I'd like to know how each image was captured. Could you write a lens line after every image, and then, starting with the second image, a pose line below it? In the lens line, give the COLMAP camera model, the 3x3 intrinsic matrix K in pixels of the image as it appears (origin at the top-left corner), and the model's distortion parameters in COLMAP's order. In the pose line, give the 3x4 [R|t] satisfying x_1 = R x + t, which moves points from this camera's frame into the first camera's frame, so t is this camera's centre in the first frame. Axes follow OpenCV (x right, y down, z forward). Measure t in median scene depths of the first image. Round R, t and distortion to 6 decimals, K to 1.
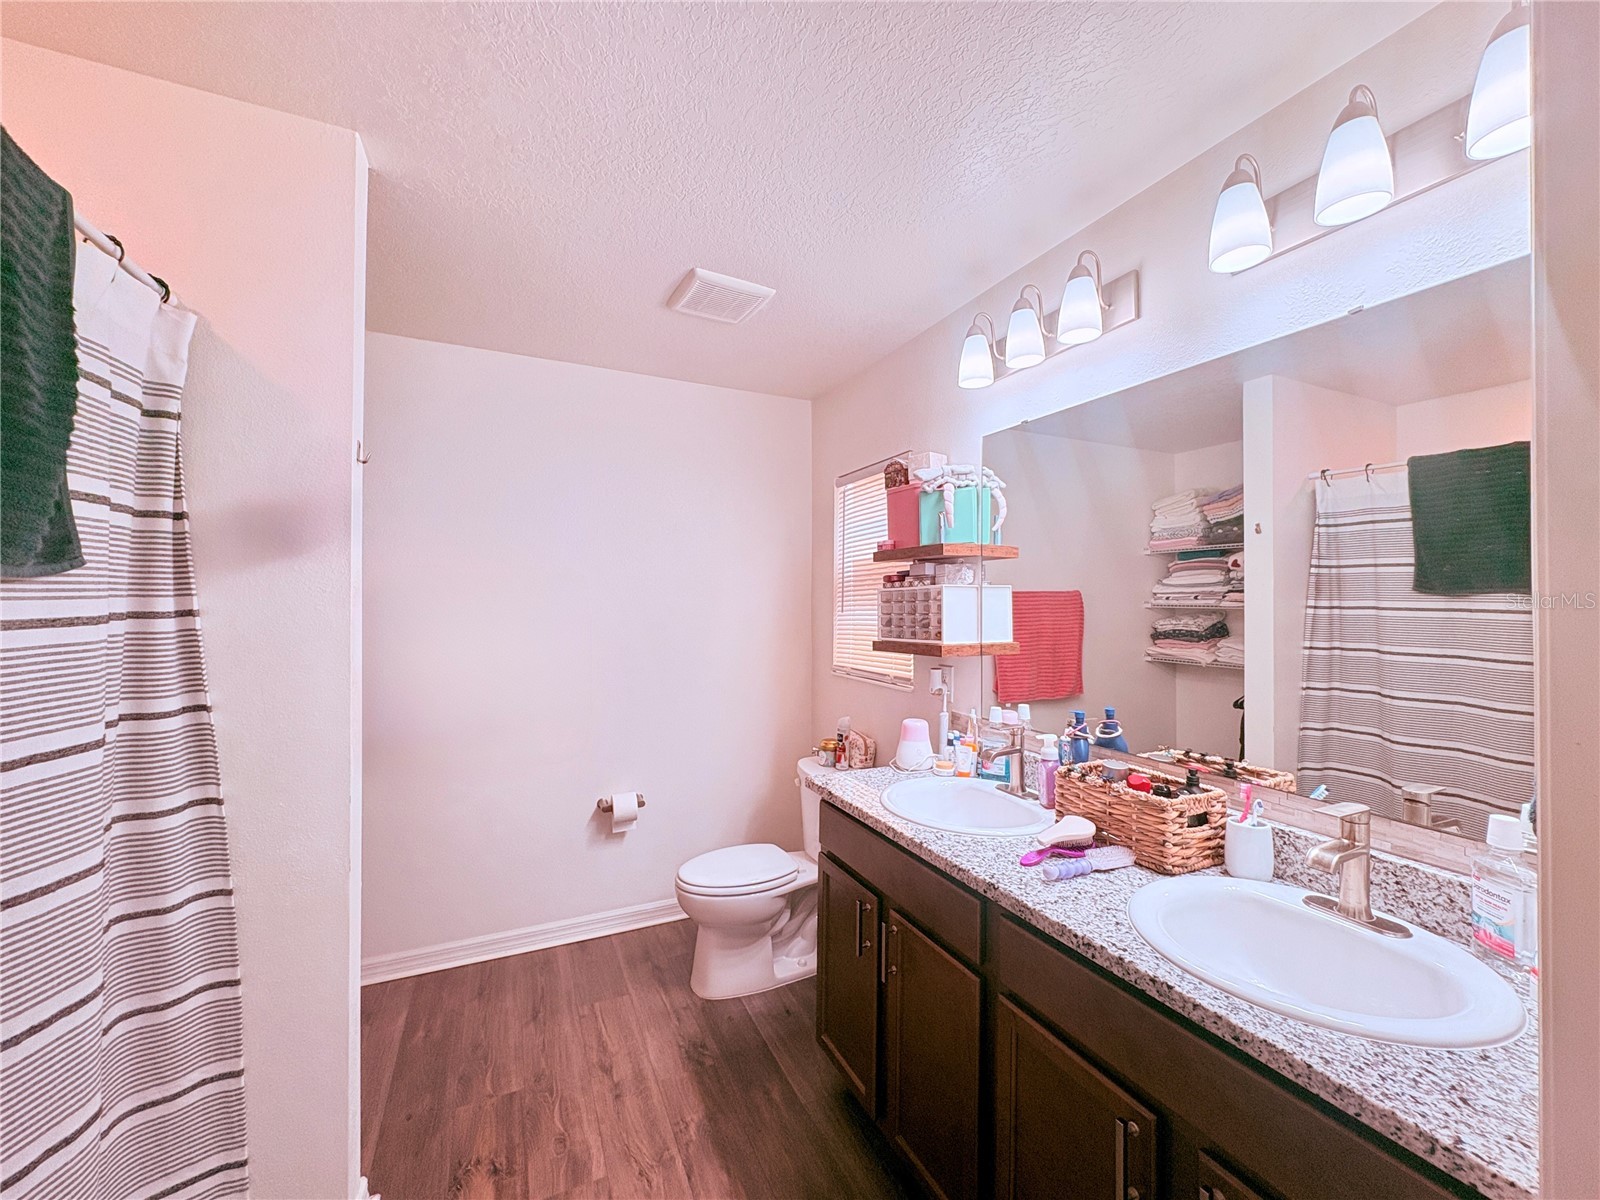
lens RADIAL K [[636.3, 0, 800.3], [0, 636.3, 600.7], [0, 0, 1]] dist [0.001622, -0.000539]
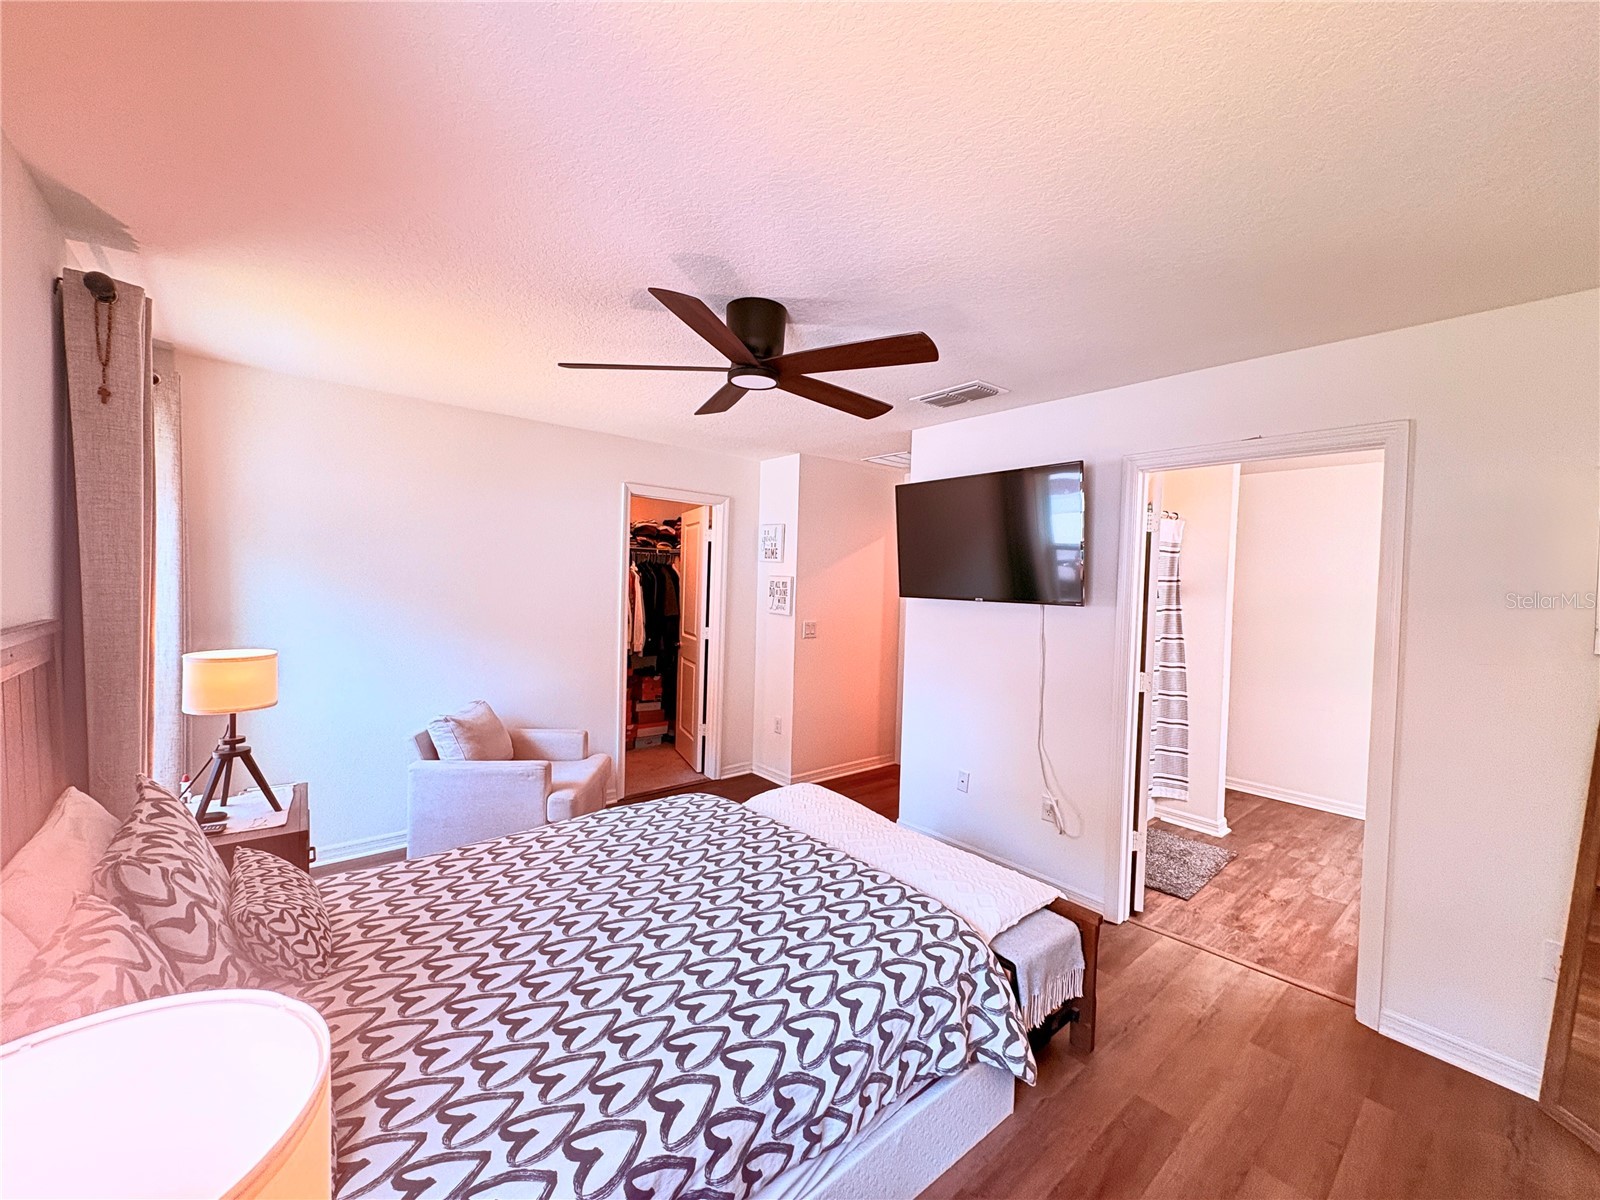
lens RADIAL K [[636.8, 0, 800.3], [0, 636.8, 600.0], [0, 0, 1]] dist [0.000704, -0.000046]
pose [[0.263426, 0.029859, -0.964218, 1.795661], [-0.023395, 0.999425, 0.024558, -0.068242], [0.964396, 0.016088, 0.263972, -1.861865]]
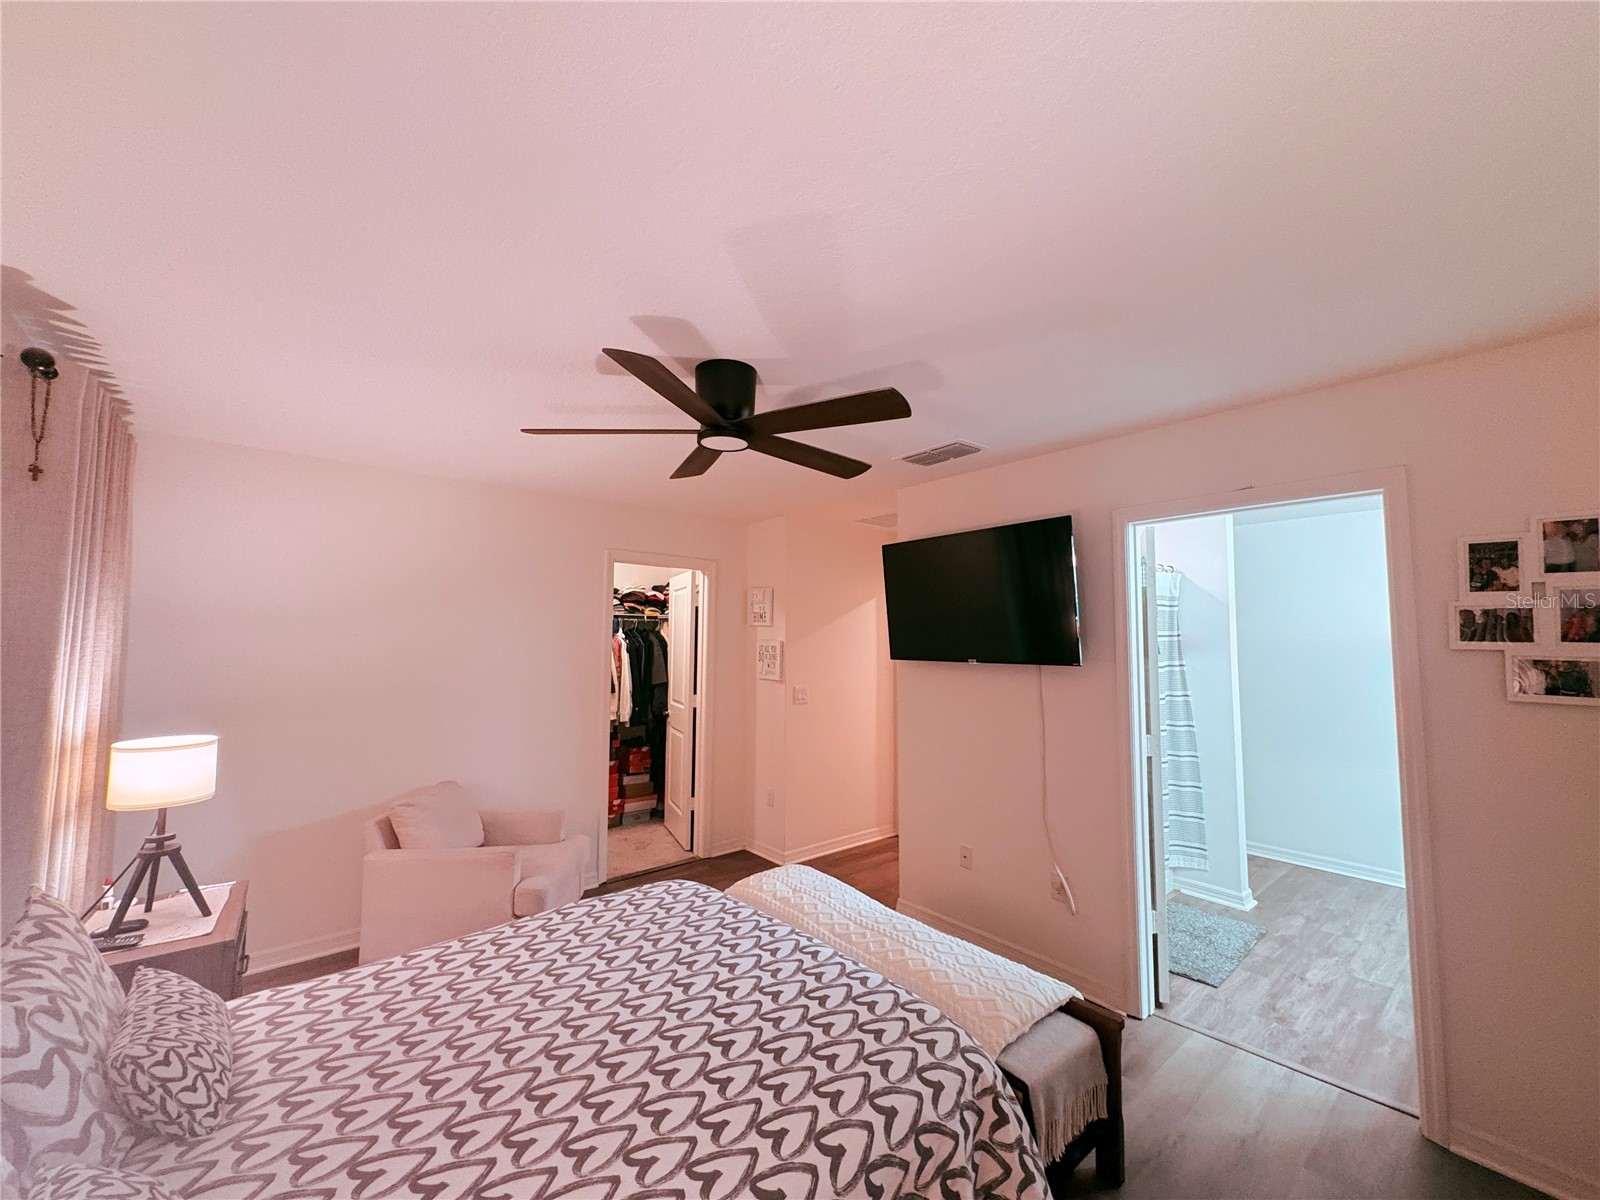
lens RADIAL K [[636.3, 0, 800.3], [0, 636.3, 600.7], [0, 0, 1]] dist [0.001622, -0.000539]
pose [[0.262329, -0.067217, -0.962635, 1.711851], [0.000685, 0.997584, -0.069471, -0.085776], [0.964978, 0.017565, 0.261741, -1.773091]]
